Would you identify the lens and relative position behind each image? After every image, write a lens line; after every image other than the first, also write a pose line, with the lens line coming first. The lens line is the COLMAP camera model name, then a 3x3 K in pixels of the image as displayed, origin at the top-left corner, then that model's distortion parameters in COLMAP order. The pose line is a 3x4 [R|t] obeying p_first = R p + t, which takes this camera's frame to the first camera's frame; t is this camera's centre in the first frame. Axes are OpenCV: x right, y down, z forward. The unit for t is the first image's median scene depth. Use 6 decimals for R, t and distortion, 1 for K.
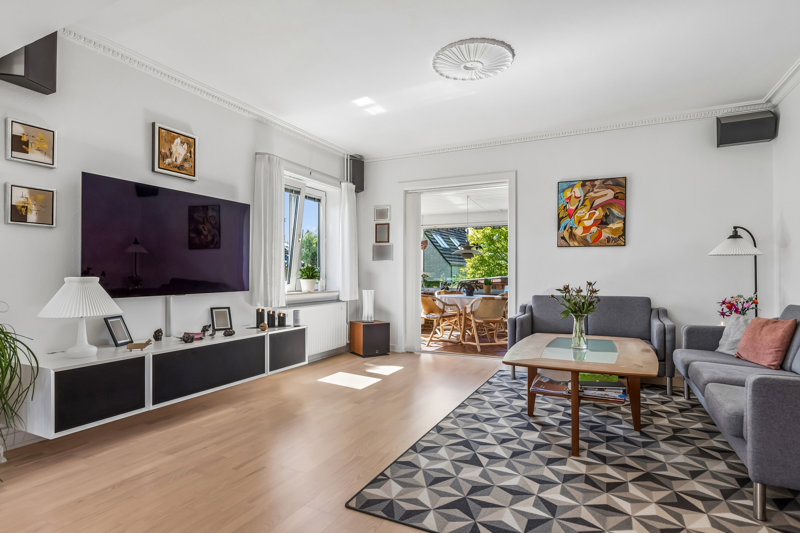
lens RADIAL K [[418.4, 0, 406.4], [0, 418.4, 267.4], [0, 0, 1]] dist [0.002455, 0.001296]
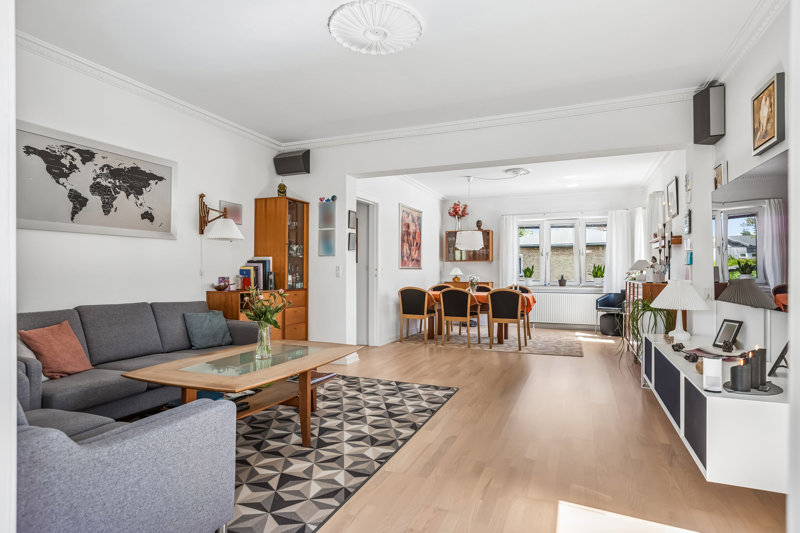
lens RADIAL K [[440.3, 0, 399.1], [0, 440.3, 270.1], [0, 0, 1]] dist [-0.007097, -0.000537]
pose [[-0.998563, -0.002755, -0.053525, 0.184225], [-0.001911, 0.999873, -0.015810, 0.014171], [0.053562, -0.015685, -0.998441, 2.202648]]
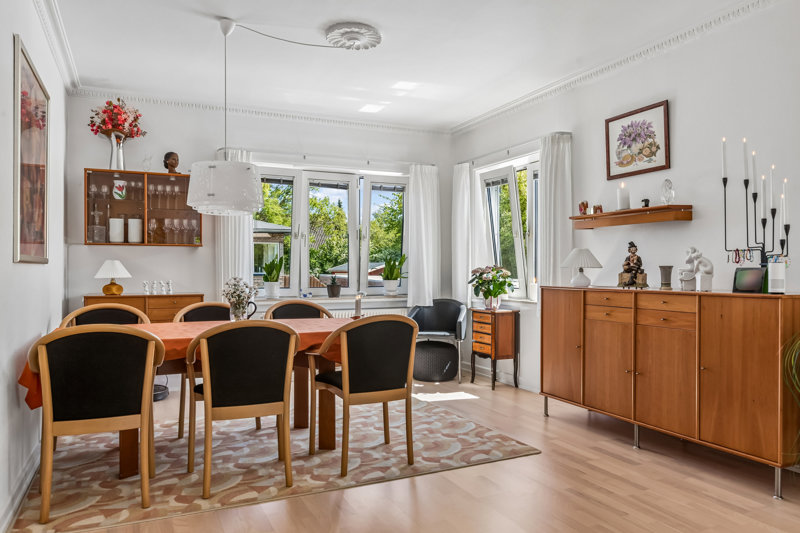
lens RADIAL K [[571.2, 0, 401.4], [0, 571.2, 268.9], [0, 0, 1]] dist [0.001167, -0.001197]
pose [[-0.628561, -0.000448, -0.777760, 0.381465], [0.009191, 0.999926, -0.008004, -0.008264], [0.777706, -0.012179, -0.628510, 0.747497]]
